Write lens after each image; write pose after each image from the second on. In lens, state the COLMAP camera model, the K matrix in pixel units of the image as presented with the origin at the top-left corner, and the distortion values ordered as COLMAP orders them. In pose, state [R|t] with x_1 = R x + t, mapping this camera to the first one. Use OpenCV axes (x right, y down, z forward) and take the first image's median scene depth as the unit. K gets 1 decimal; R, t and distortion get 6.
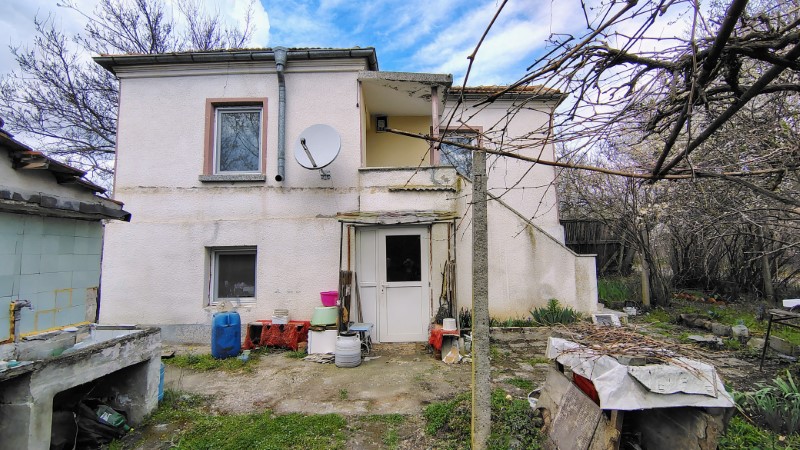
lens RADIAL K [[373.5, 0, 400.0], [0, 373.5, 224.9], [0, 0, 1]] dist [-0.001850, -0.000451]
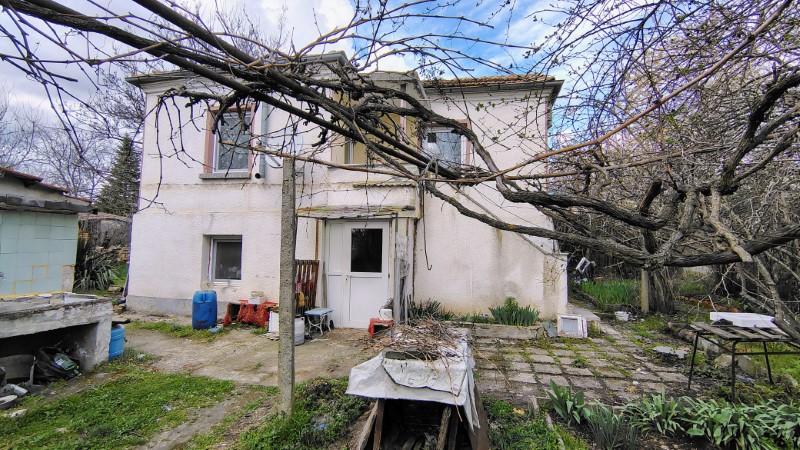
lens RADIAL K [[373.5, 0, 400.2], [0, 373.5, 225.0], [0, 0, 1]] dist [-0.001850, -0.000451]
pose [[0.976667, 0.019544, -0.213869, 0.340910], [-0.013770, 0.999500, 0.028457, -0.014814], [0.214319, -0.024848, 0.976448, -0.013290]]
